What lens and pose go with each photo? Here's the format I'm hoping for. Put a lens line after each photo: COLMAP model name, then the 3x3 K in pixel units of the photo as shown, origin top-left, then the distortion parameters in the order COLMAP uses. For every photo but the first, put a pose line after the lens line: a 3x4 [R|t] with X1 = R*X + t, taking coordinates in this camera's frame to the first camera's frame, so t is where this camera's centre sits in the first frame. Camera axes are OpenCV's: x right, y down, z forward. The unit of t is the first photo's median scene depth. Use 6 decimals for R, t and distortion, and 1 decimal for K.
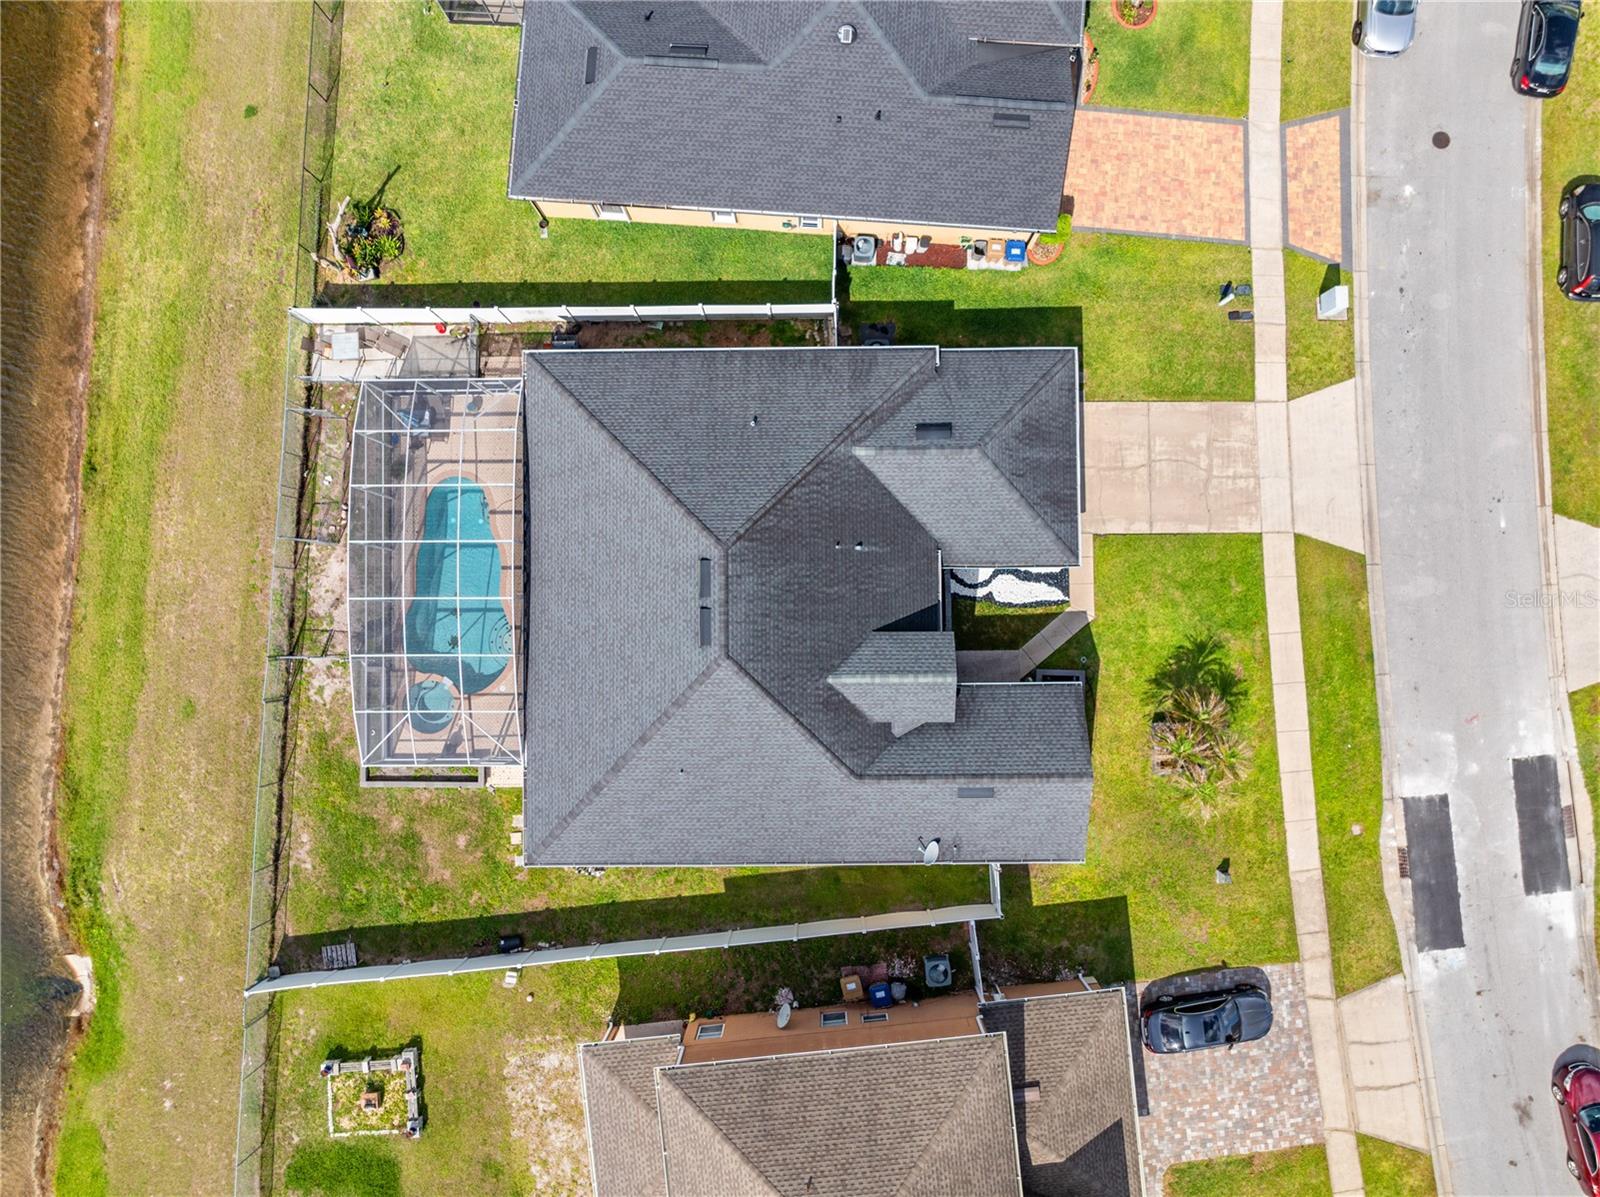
lens RADIAL K [[1125.0, 0, 804.0], [0, 1125.0, 593.5], [0, 0, 1]] dist [-0.034113, -0.002406]
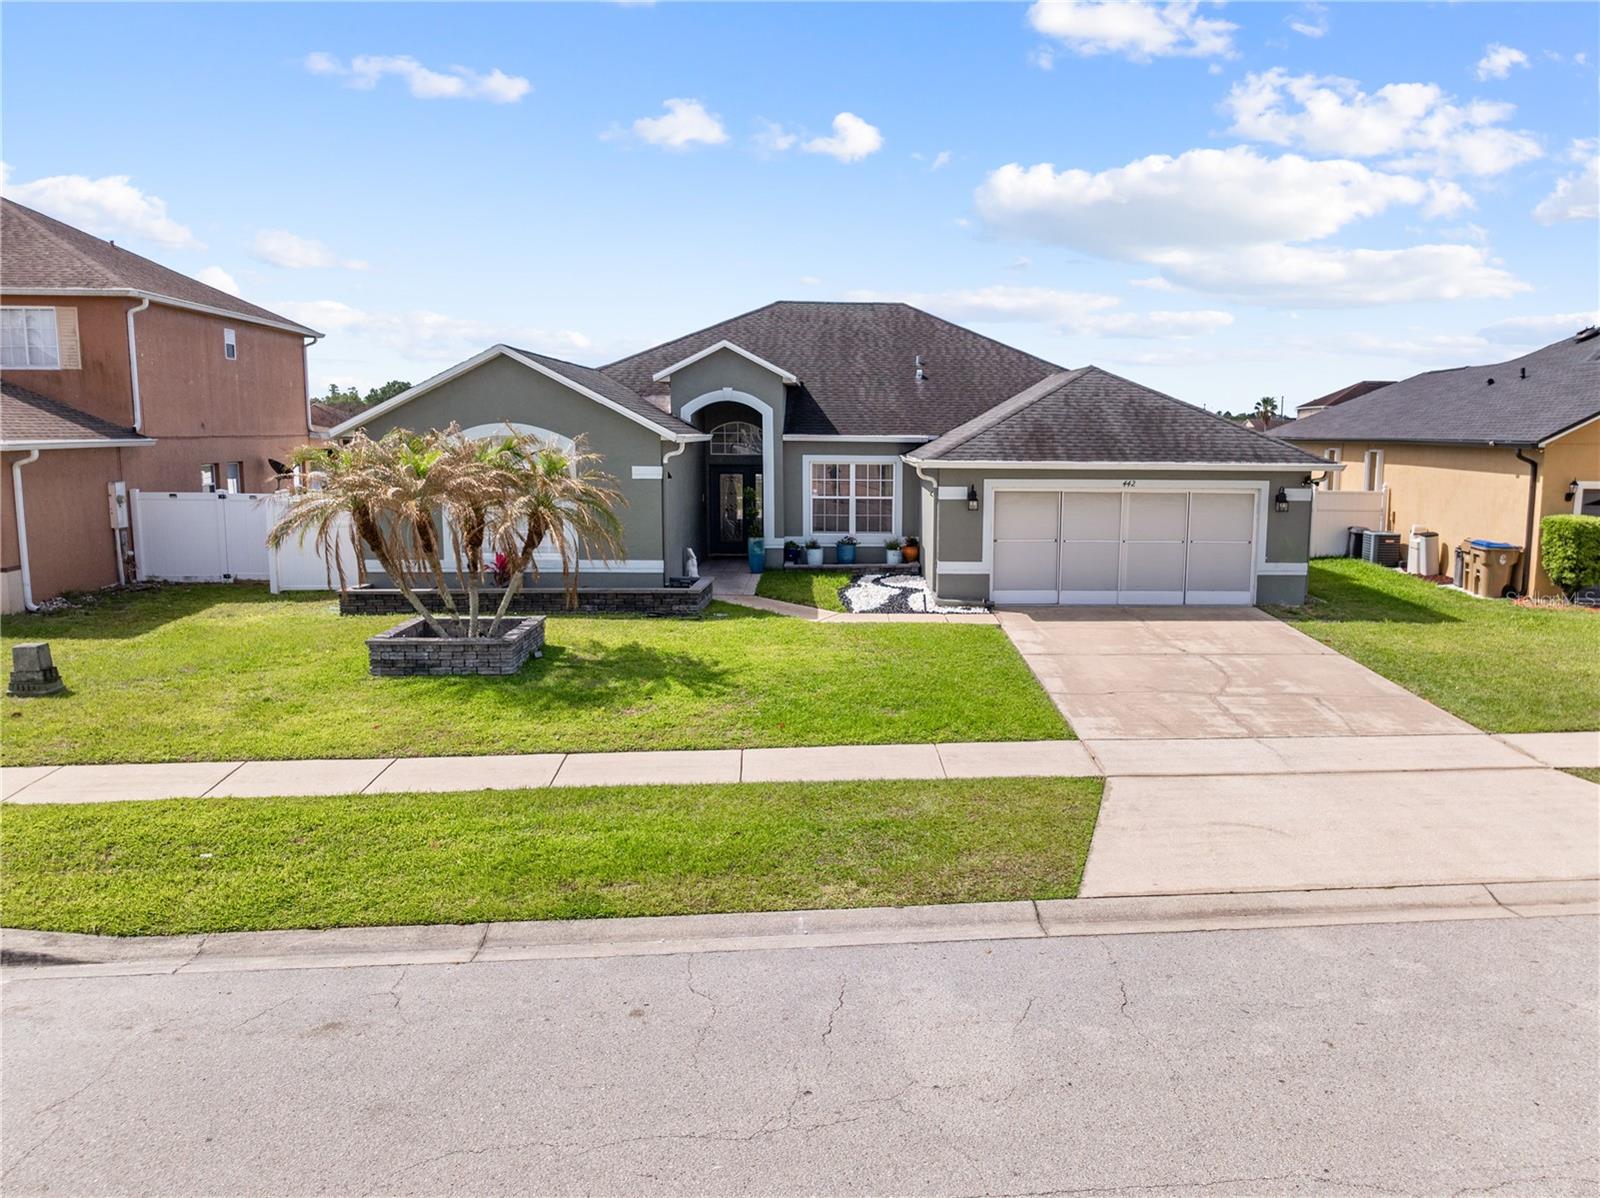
lens RADIAL K [[1156.6, 0, 896.2], [0, 1156.6, 626.8], [0, 0, 1]] dist [-0.026930, -0.006080]
pose [[0.044704, 0.176141, -0.983349, 0.714968], [-0.998891, 0.022416, -0.041395, 0.007680], [0.014751, 0.984110, 0.176948, 0.919652]]
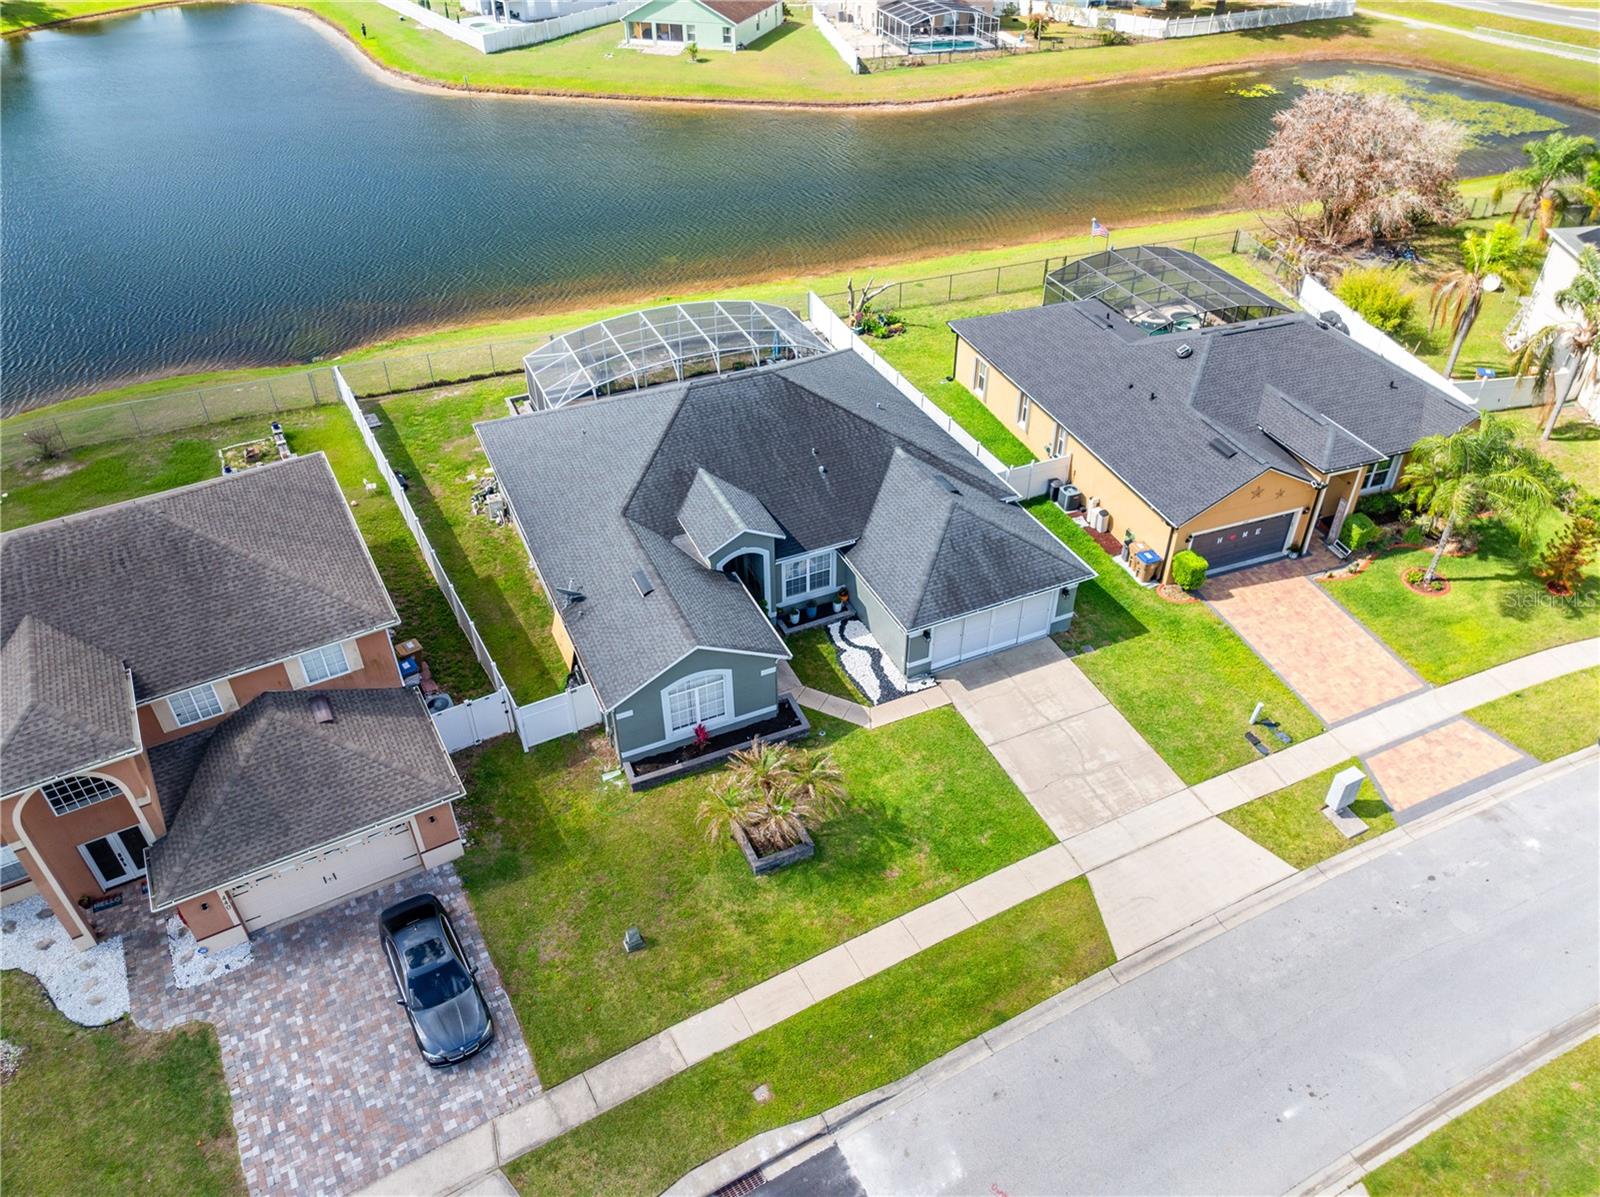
lens RADIAL K [[1125.0, 0, 804.0], [0, 1125.0, 593.5], [0, 0, 1]] dist [-0.034113, -0.002406]
pose [[0.406447, 0.562002, -0.720385, 0.817237], [-0.913375, 0.270102, -0.304616, 0.311310], [0.023382, 0.781792, 0.623101, 0.360117]]
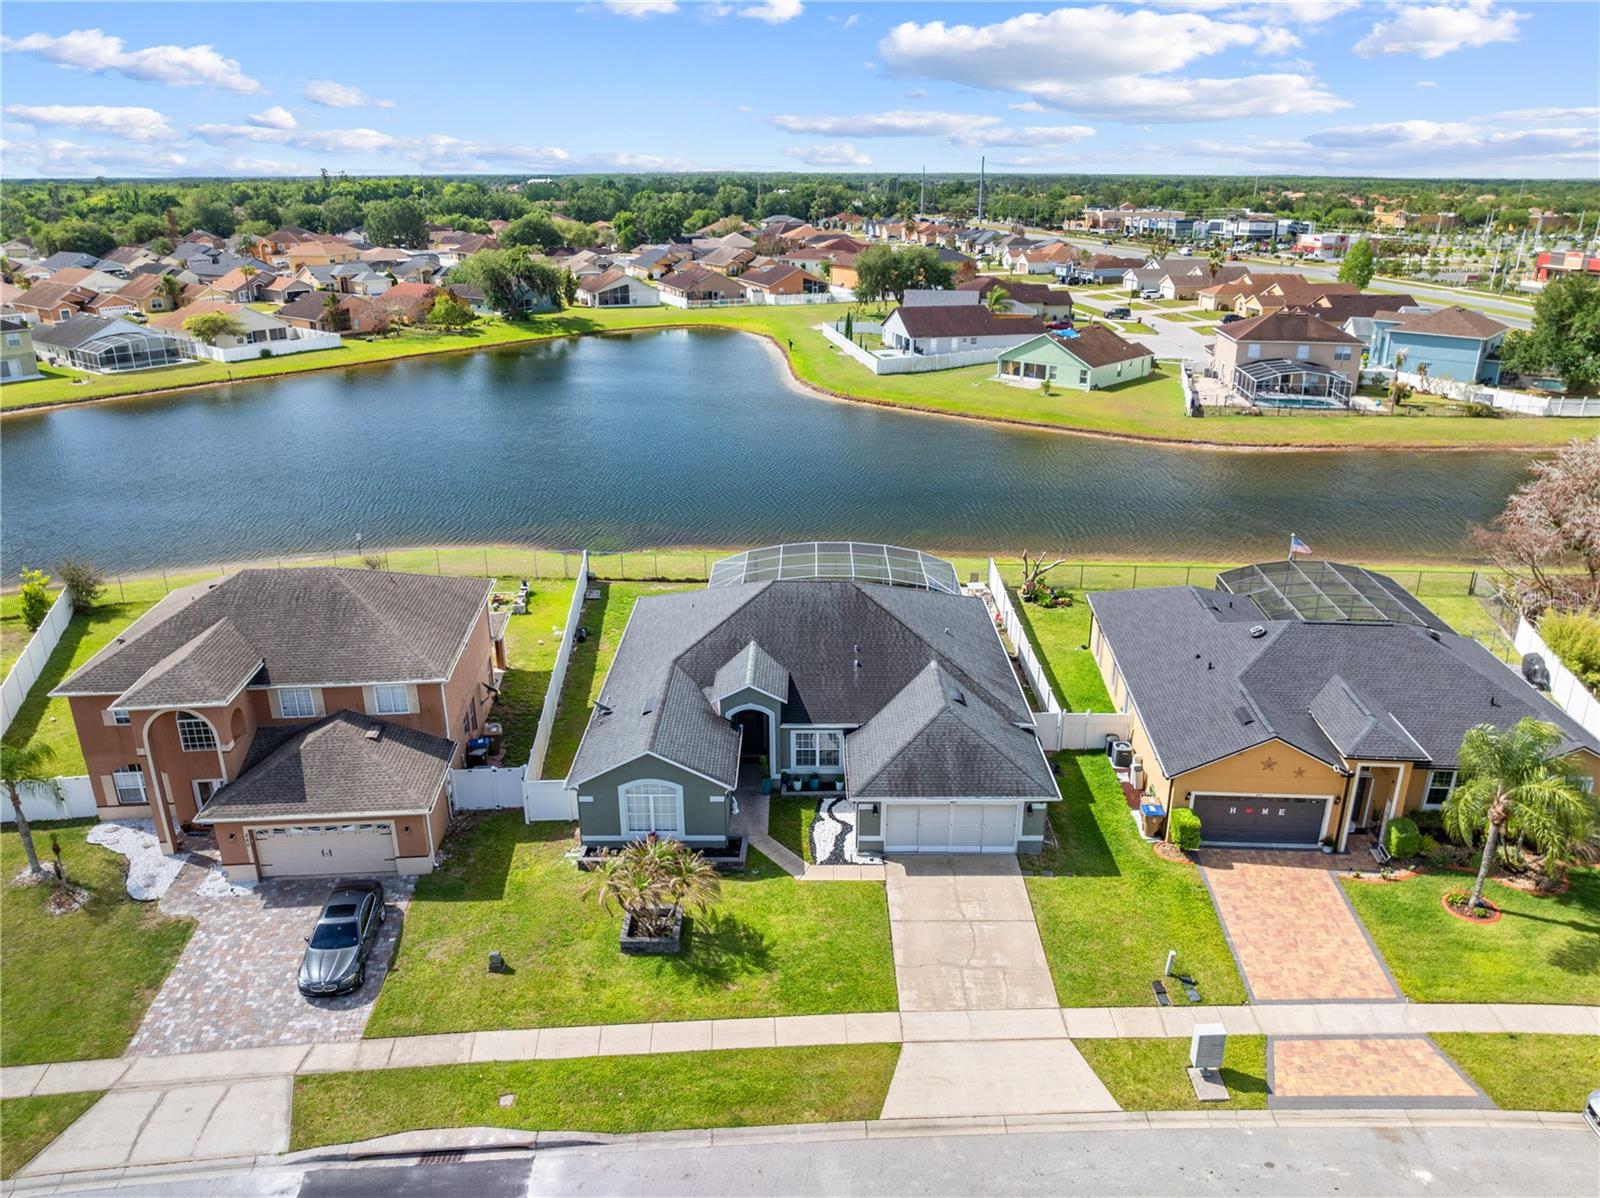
lens RADIAL K [[1125.0, 0, 804.0], [0, 1125.0, 594.0], [0, 0, 1]] dist [-0.034113, -0.002406]
pose [[-0.010430, 0.359436, -0.933111, 1.067180], [-0.999600, 0.020798, 0.019185, -0.006925], [0.026302, 0.932938, 0.359075, 0.425803]]
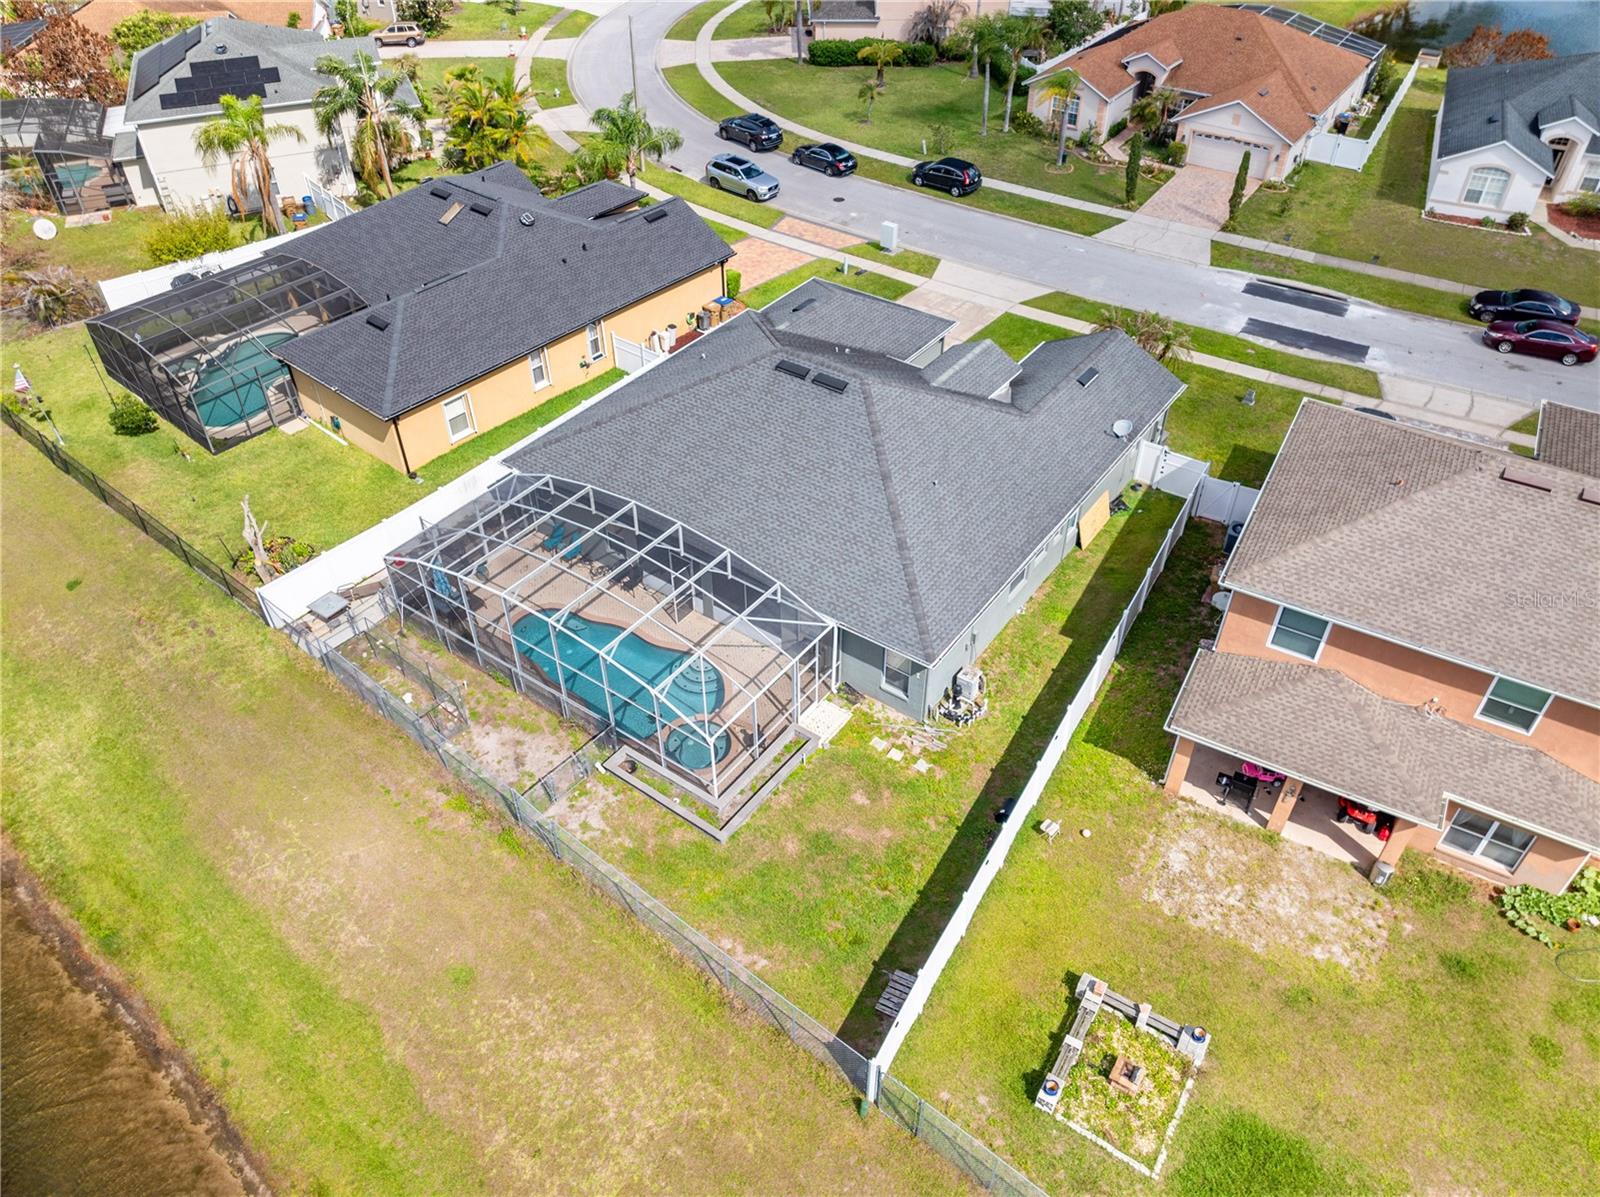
lens RADIAL K [[1126.6, 0, 810.6], [0, 1126.6, 598.7], [0, 0, 1]] dist [-0.030842, -0.001381]
pose [[0.587512, -0.521571, 0.618703, -0.727208], [0.808773, 0.403750, -0.427636, 0.465680], [-0.026758, 0.751631, 0.659040, 0.390247]]
